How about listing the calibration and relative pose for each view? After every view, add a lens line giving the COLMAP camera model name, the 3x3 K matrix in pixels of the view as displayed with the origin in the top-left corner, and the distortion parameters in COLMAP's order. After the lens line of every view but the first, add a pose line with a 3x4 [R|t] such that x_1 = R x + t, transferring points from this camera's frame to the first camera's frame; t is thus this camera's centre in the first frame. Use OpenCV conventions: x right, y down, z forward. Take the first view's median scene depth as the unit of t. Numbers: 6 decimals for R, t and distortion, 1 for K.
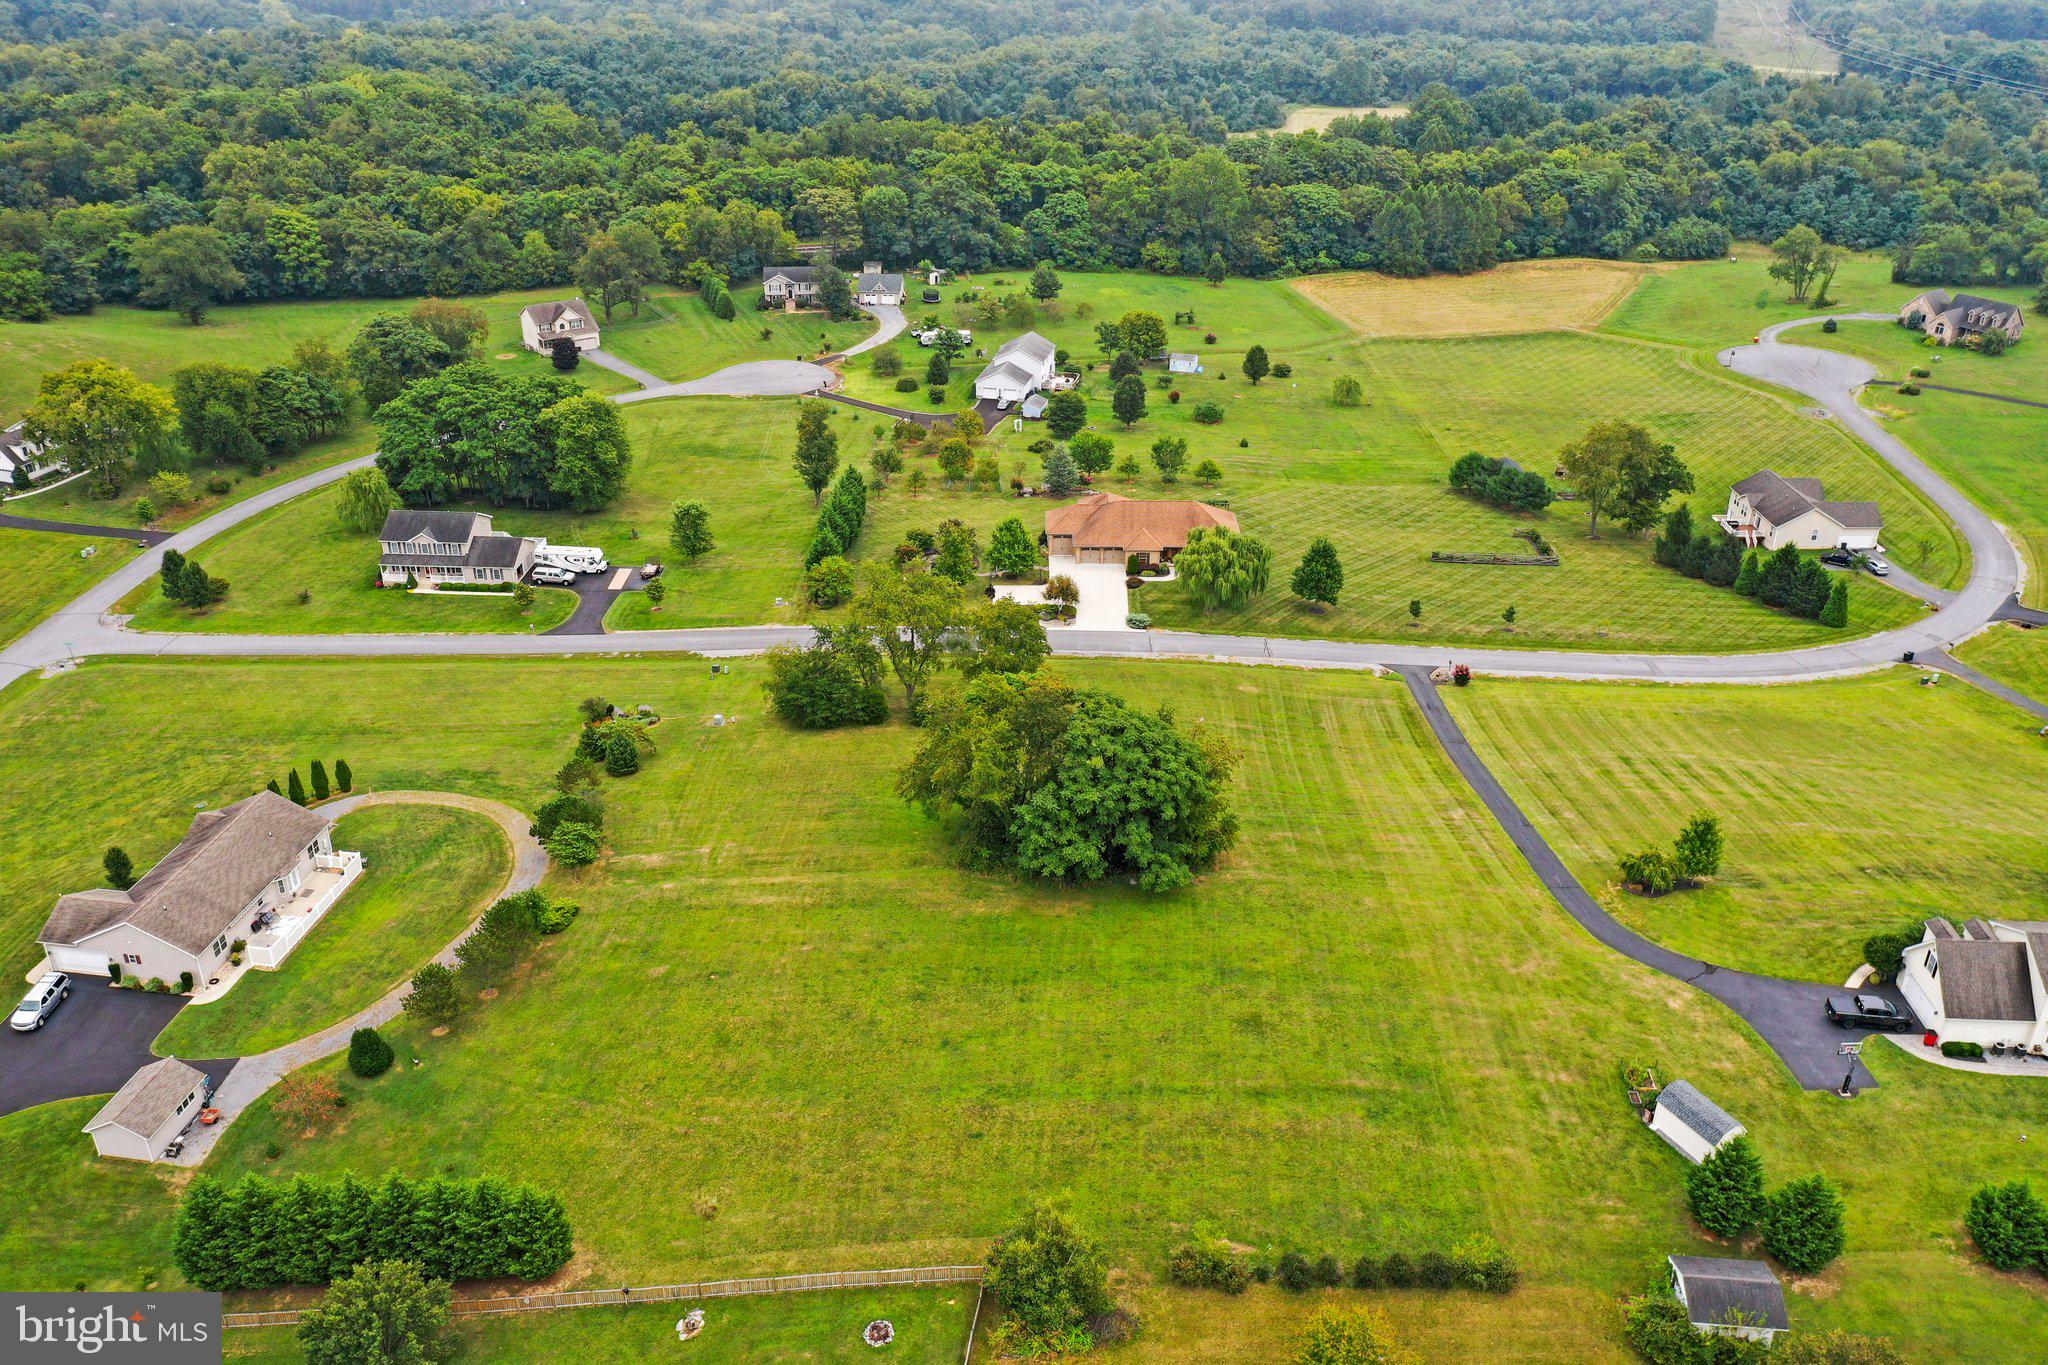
lens RADIAL K [[1616.3, 0, 1010.4], [0, 1616.3, 667.6], [0, 0, 1]] dist [-0.002283, -0.003649]
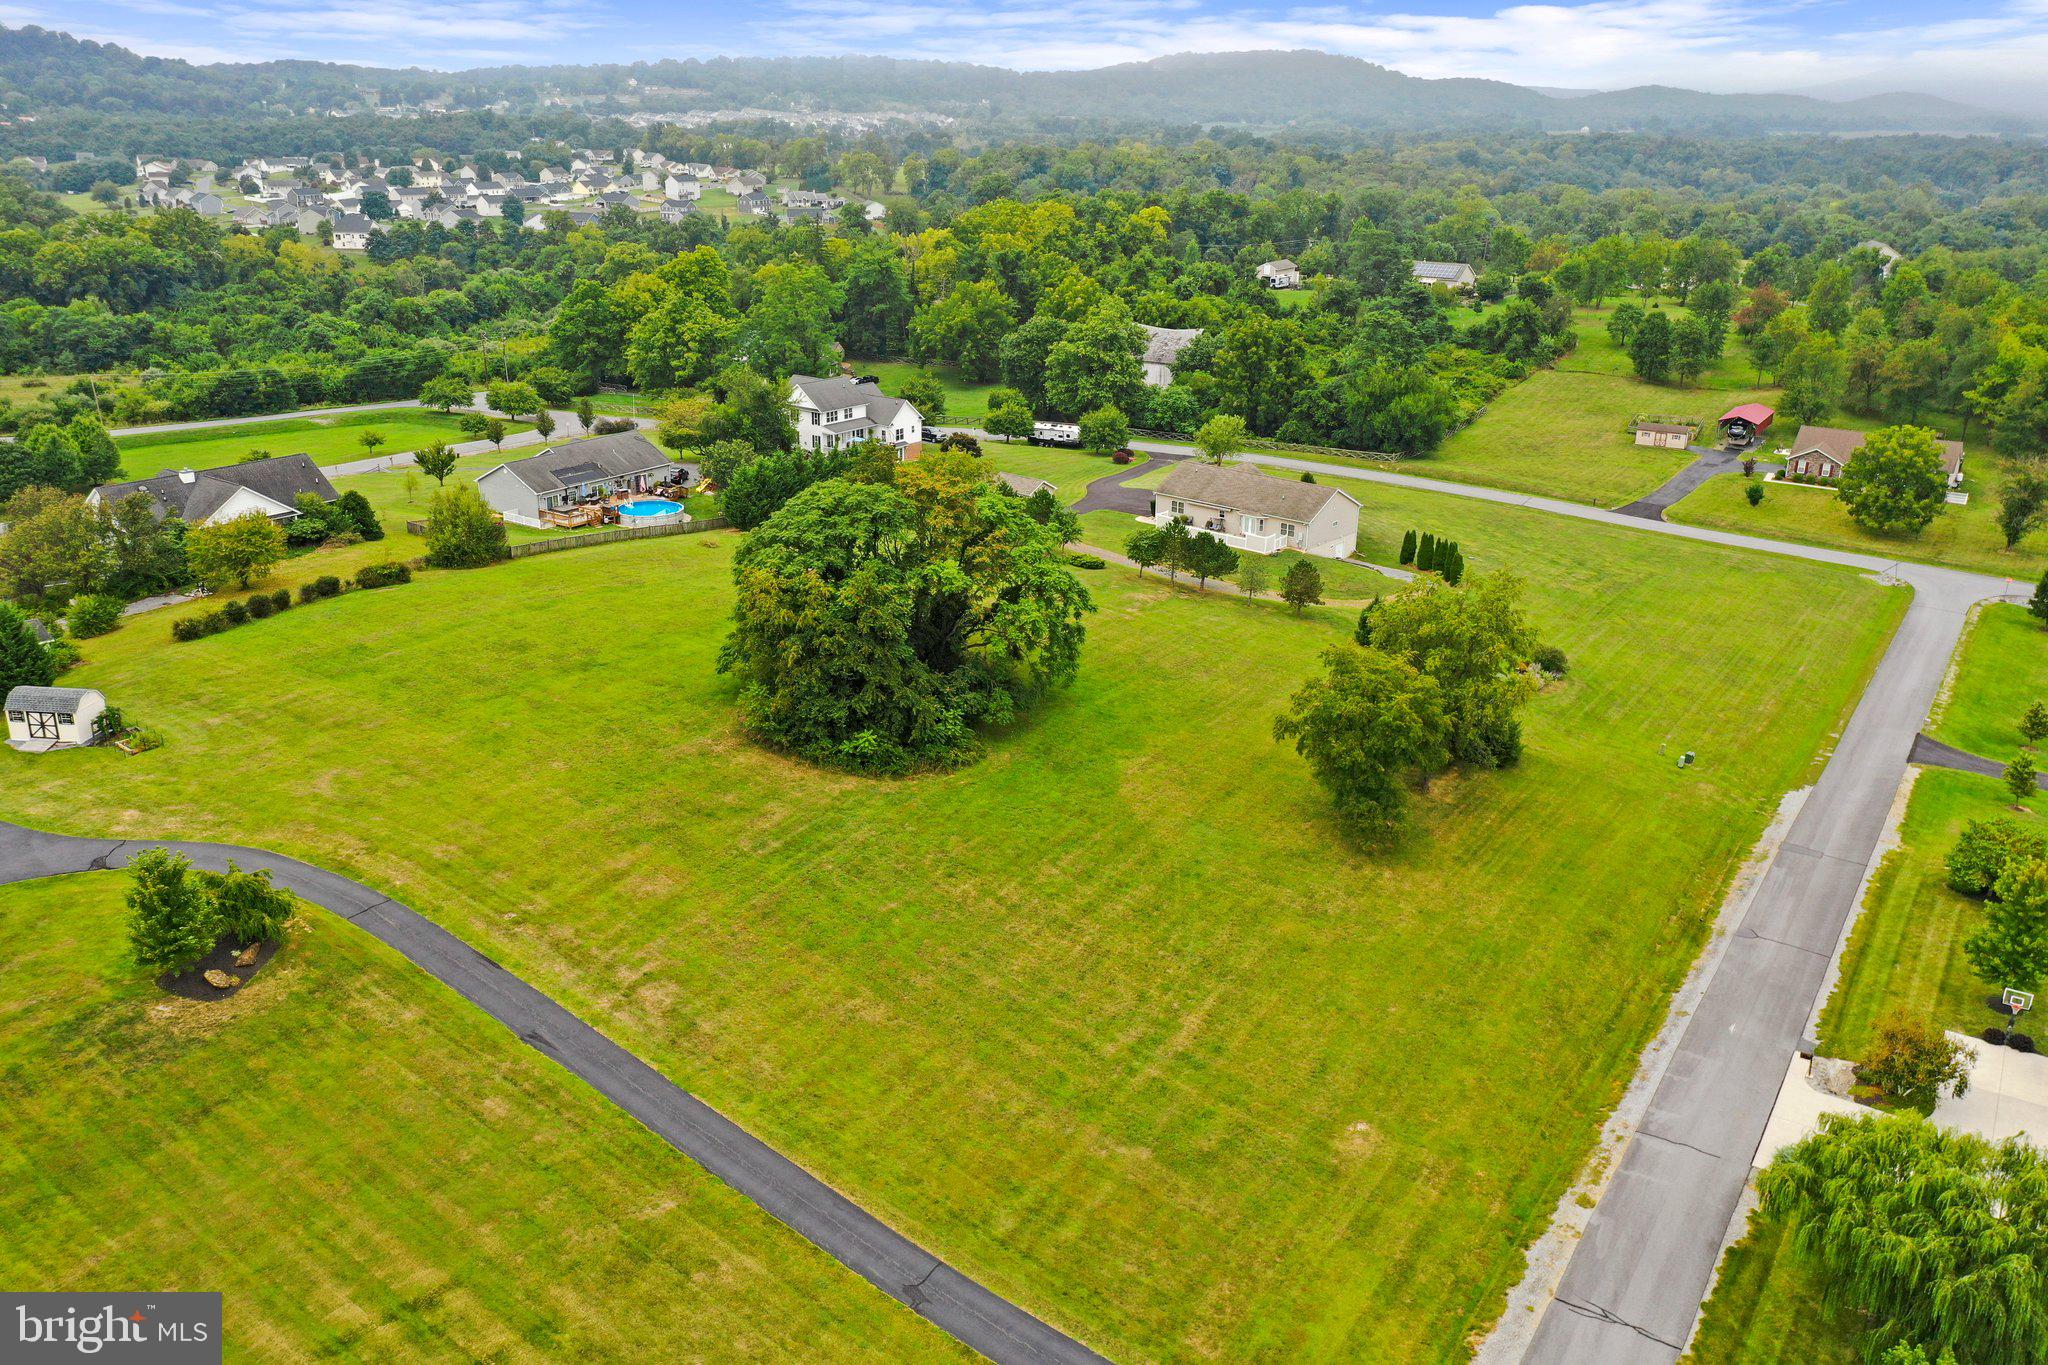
lens RADIAL K [[1616.3, 0, 1009.0], [0, 1616.3, 663.3], [0, 0, 1]] dist [-0.002283, -0.003649]
pose [[-0.541940, 0.266612, -0.797007, 0.568480], [-0.392515, 0.758261, 0.520549, -0.305334], [0.743124, 0.594944, -0.306283, 1.093814]]
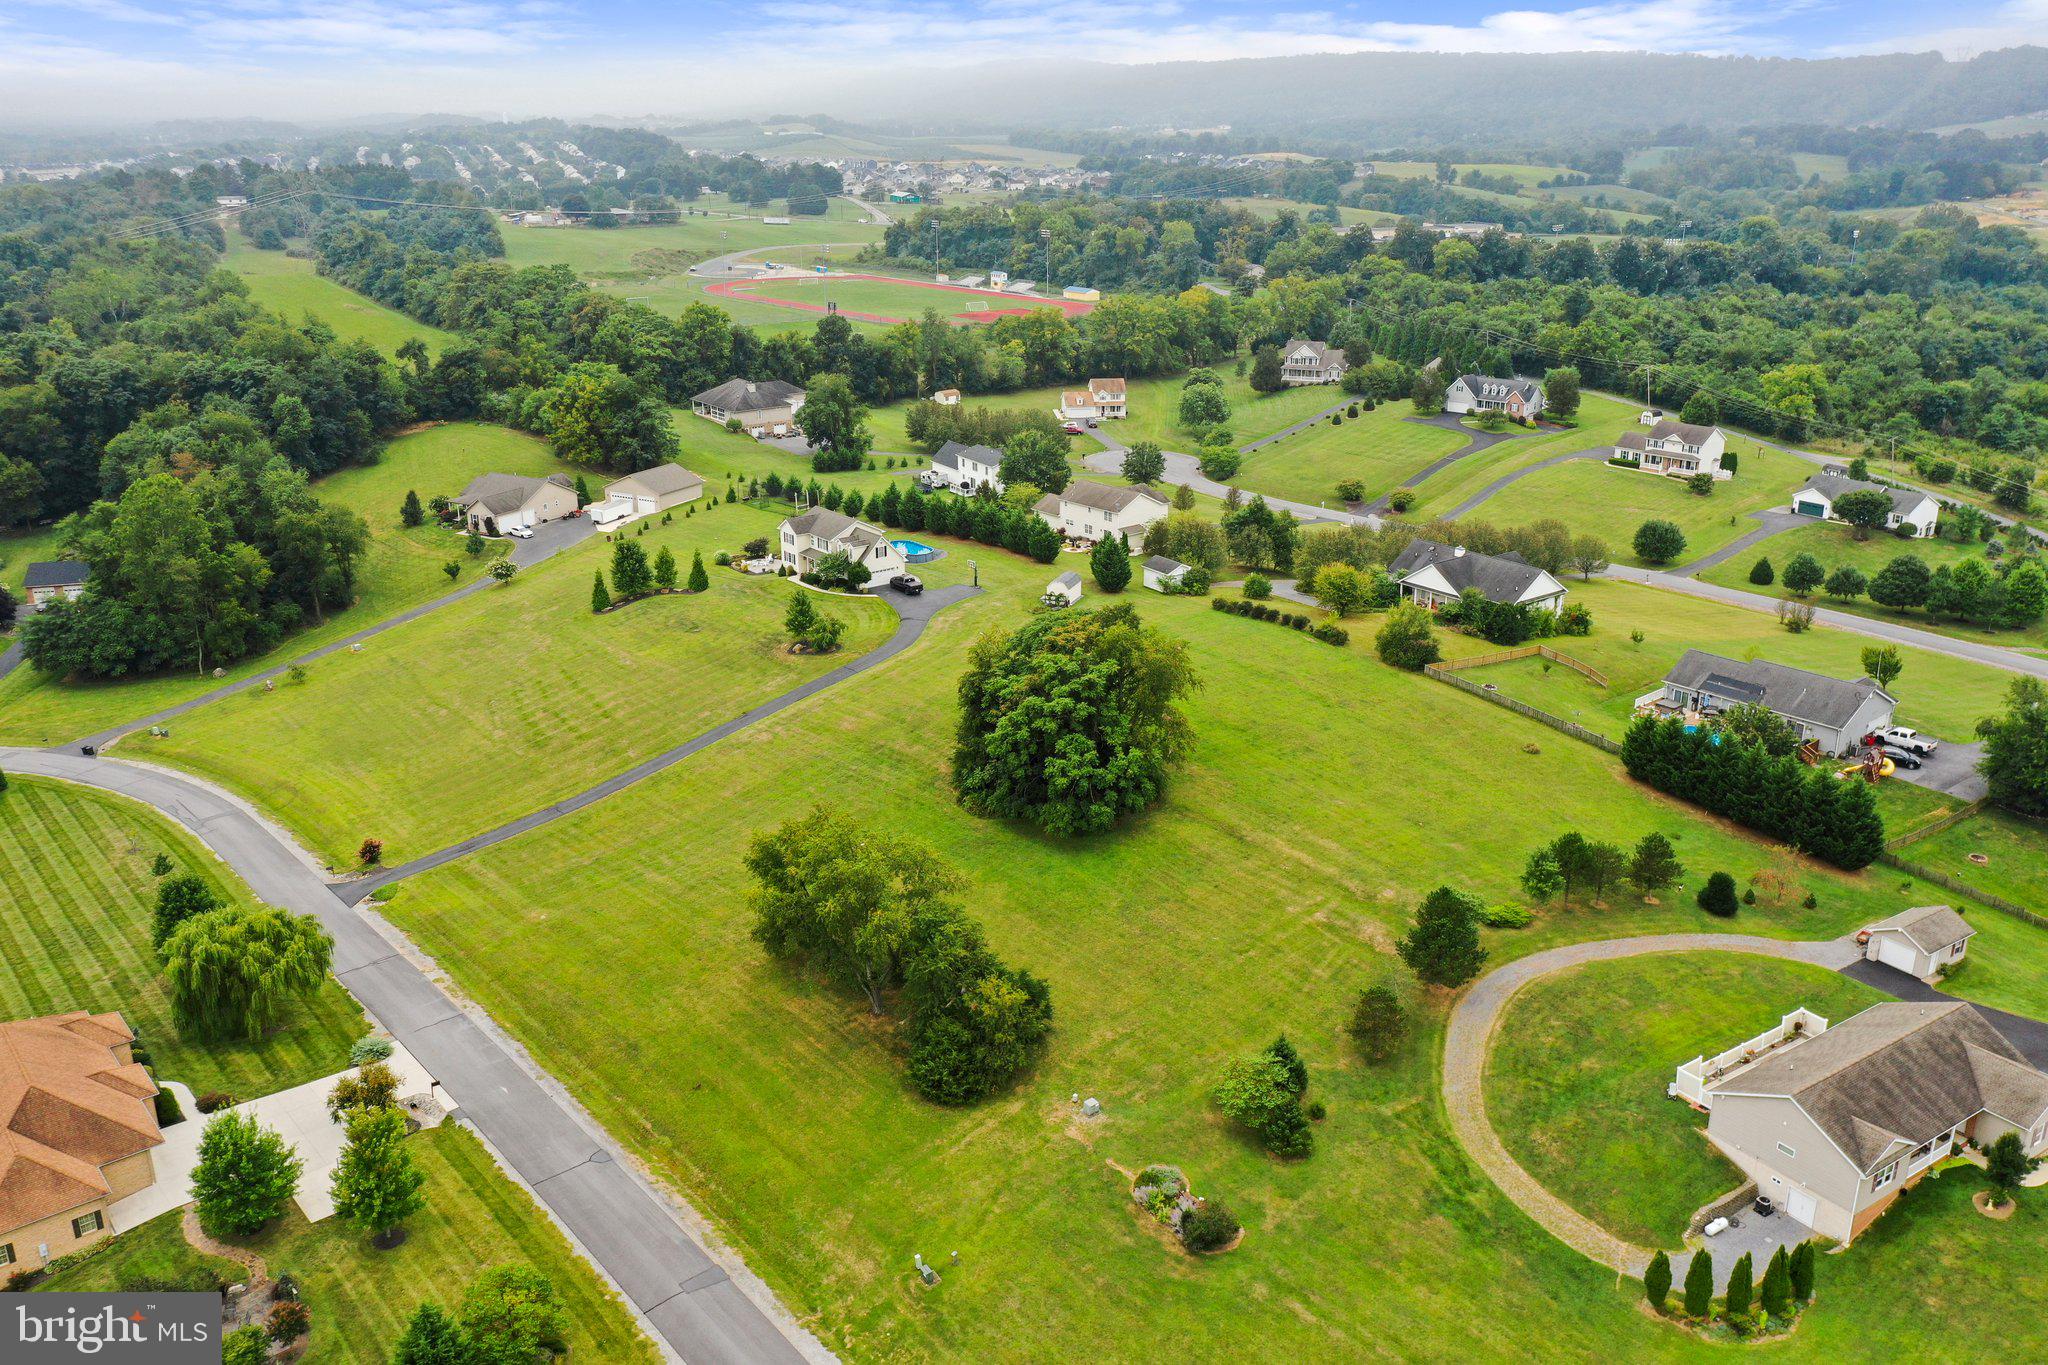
lens RADIAL K [[1616.3, 0, 1020.7], [0, 1616.3, 668.0], [0, 0, 1]] dist [-0.002283, -0.003649]
pose [[-0.660850, -0.245052, 0.709385, -0.597902], [0.340469, 0.744454, 0.574342, -0.498713], [-0.668848, 0.621077, -0.408540, 1.206996]]
